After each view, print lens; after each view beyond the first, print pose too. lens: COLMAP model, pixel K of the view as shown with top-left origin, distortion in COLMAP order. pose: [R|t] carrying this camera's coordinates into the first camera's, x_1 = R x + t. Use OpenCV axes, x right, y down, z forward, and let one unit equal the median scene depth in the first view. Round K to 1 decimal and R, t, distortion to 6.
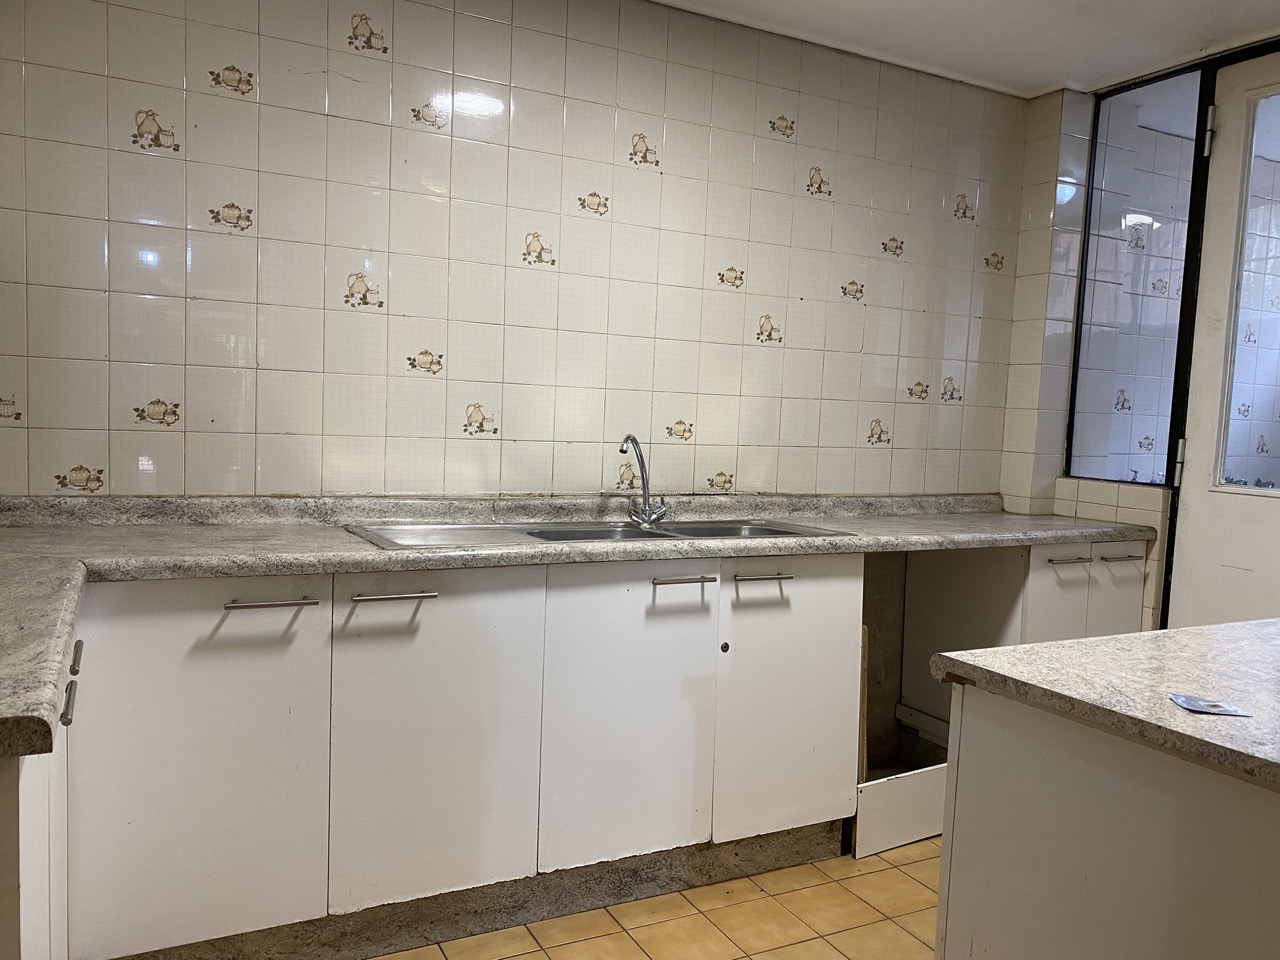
lens RADIAL K [[956.6, 0, 640.8], [0, 956.6, 483.7], [0, 0, 1]] dist [0.060487, -0.038832]
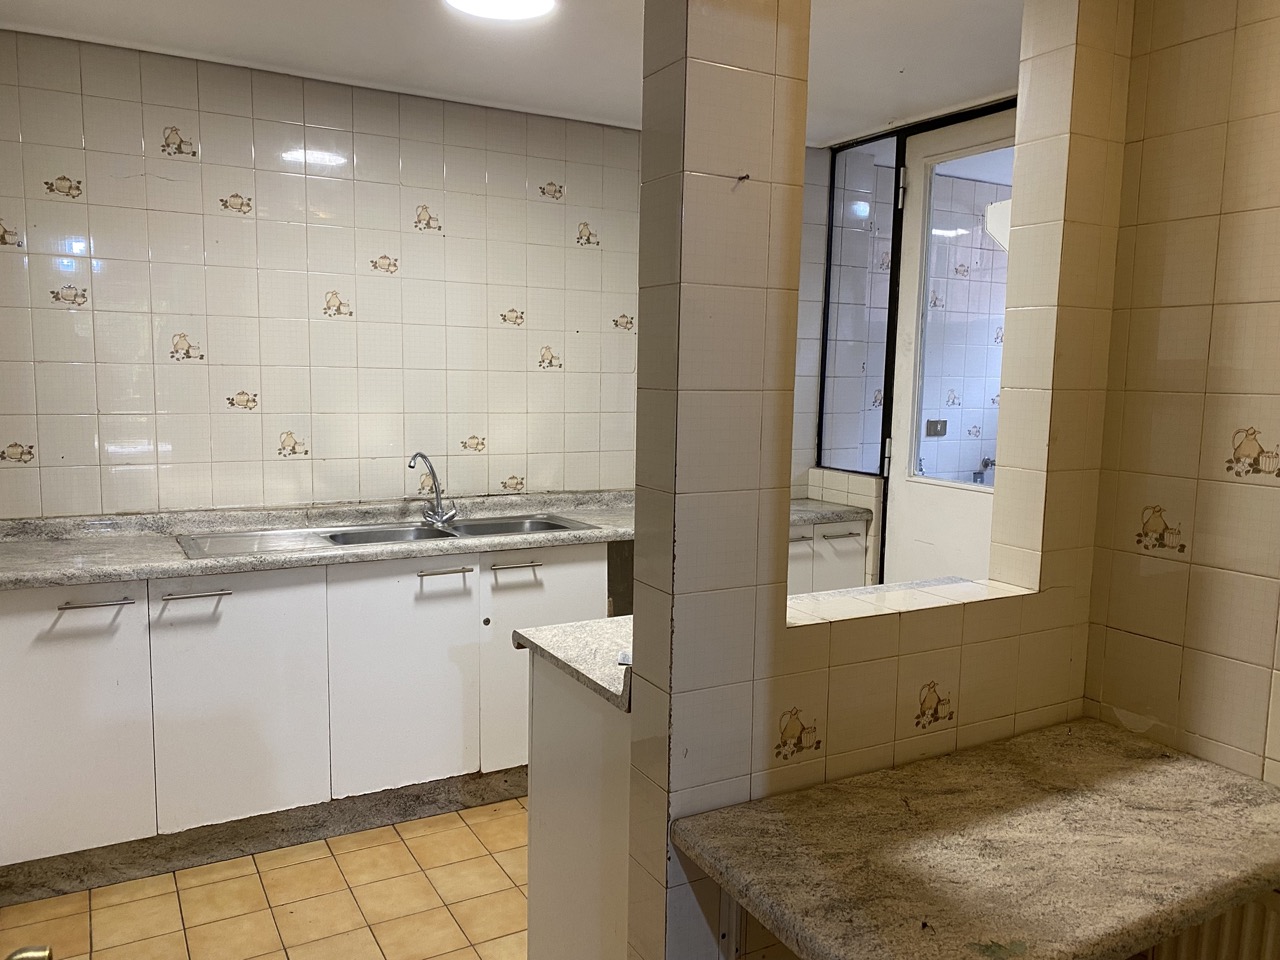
lens RADIAL K [[956.6, 0, 639.2], [0, 956.6, 477.8], [0, 0, 1]] dist [0.060487, -0.038832]
pose [[0.999356, -0.026829, 0.023841, 0.256152], [0.025917, 0.998950, 0.037788, -0.061258], [-0.024830, -0.037146, 0.999001, -0.264773]]
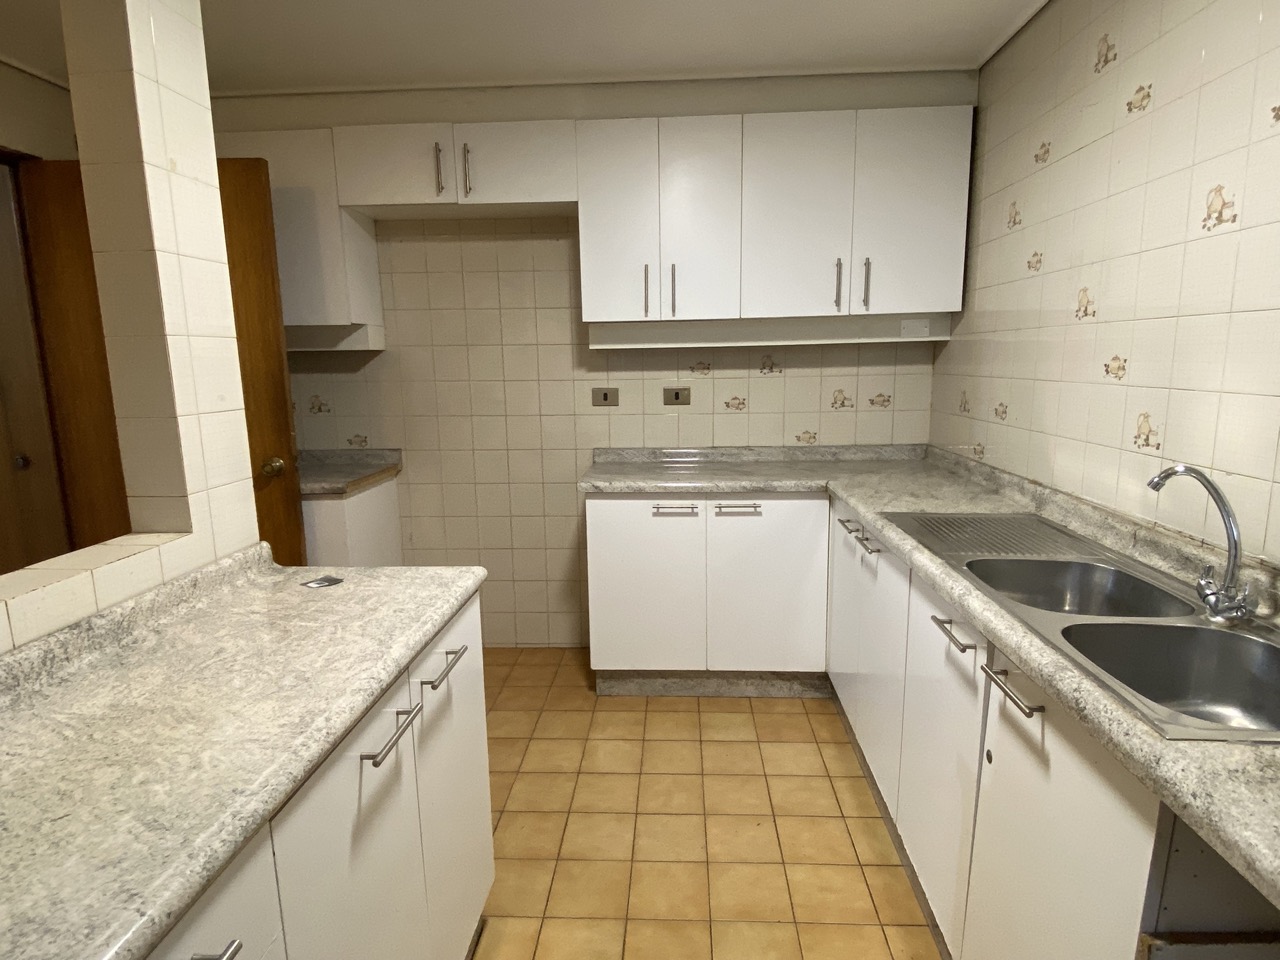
lens RADIAL K [[734.7, 0, 645.4], [0, 734.7, 479.6], [0, 0, 1]] dist [0.032126, -0.039437]
pose [[-0.520012, 0.112163, -0.846762, 0.650485], [-0.065115, 0.983250, 0.170231, -0.111582], [0.851673, 0.143659, -0.503999, 0.984854]]
